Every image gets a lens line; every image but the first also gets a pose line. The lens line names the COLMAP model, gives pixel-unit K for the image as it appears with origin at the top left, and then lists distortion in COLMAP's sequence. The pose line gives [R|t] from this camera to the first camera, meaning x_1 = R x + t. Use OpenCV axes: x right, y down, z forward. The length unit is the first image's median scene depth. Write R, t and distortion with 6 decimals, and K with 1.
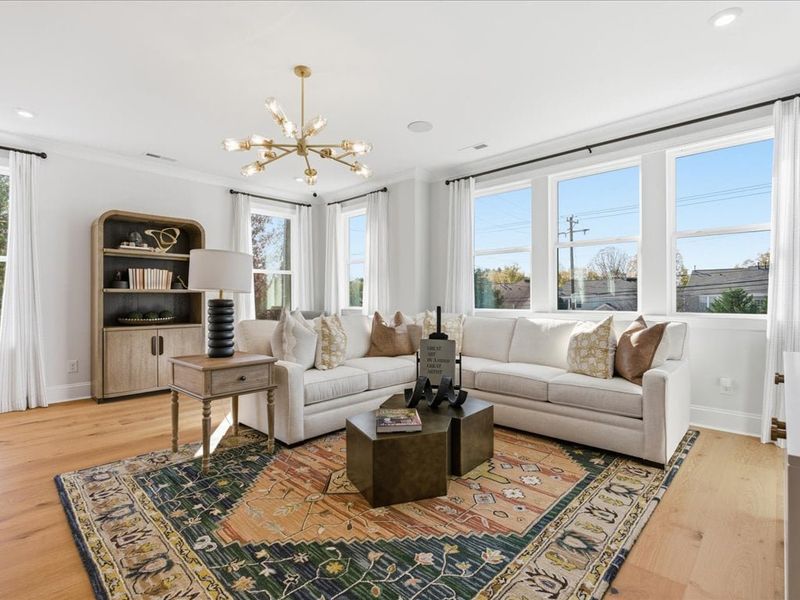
lens RADIAL K [[399.6, 0, 403.3], [0, 399.6, 297.3], [0, 0, 1]] dist [-0.004553, -0.000330]
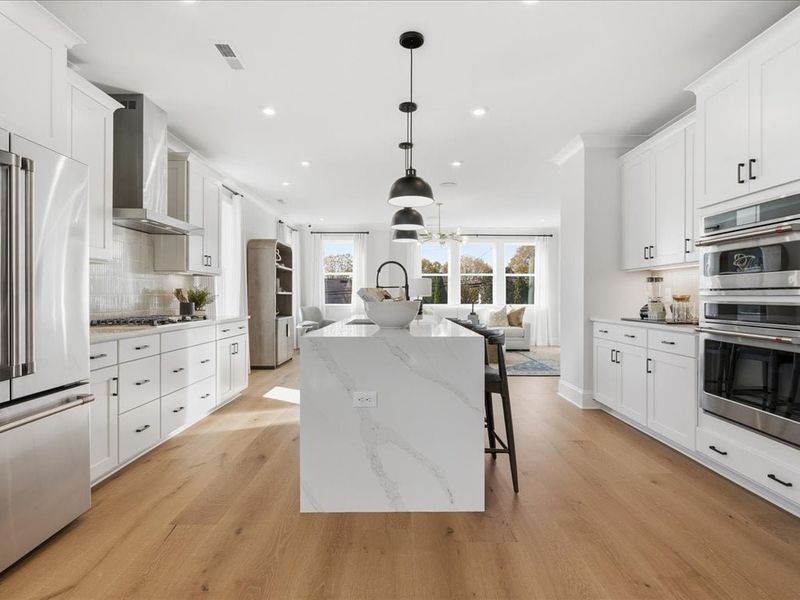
lens RADIAL K [[414.7, 0, 399.2], [0, 414.7, 293.4], [0, 0, 1]] dist [-0.004150, -0.000150]
pose [[0.725711, 0.008749, 0.687944, -2.542245], [-0.005470, 0.999961, -0.006947, -0.015943], [-0.687978, 0.001278, 0.725730, -0.756806]]
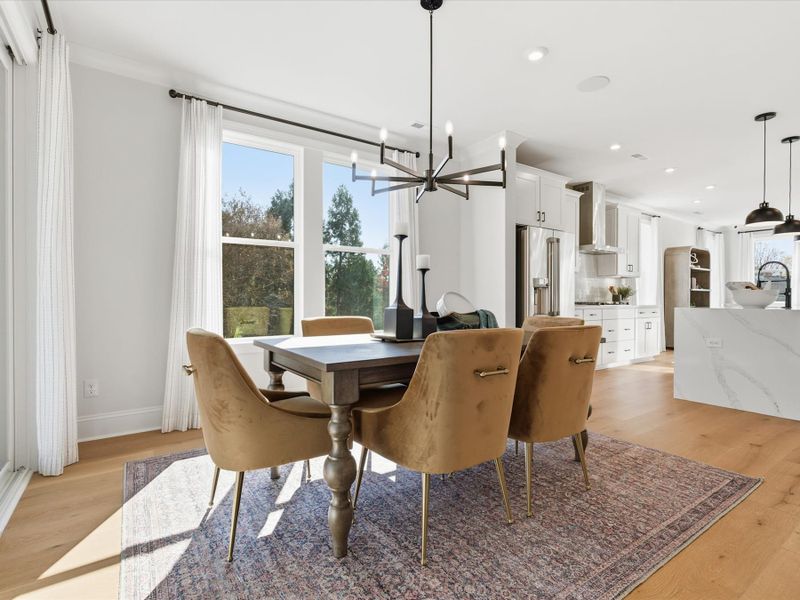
lens RADIAL K [[399.6, 0, 403.3], [0, 399.6, 297.3], [0, 0, 1]] dist [-0.004553, -0.000330]
pose [[0.977861, 0.009226, -0.209051, -2.842567], [-0.008513, 0.999954, 0.004311, 0.033172], [0.209082, -0.002435, 0.977895, -1.834193]]
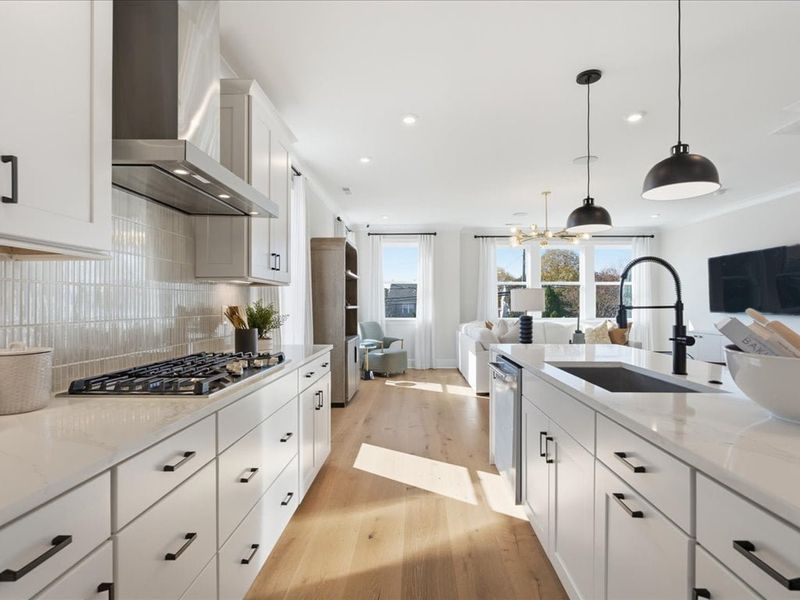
lens RADIAL K [[398.5, 0, 402.0], [0, 398.5, 302.7], [0, 0, 1]] dist [-0.003624, -0.000113]
pose [[0.748260, 0.006608, 0.663372, -2.378228], [-0.005847, 0.999977, -0.003366, -0.050916], [-0.663379, -0.001360, 0.748282, 0.066379]]
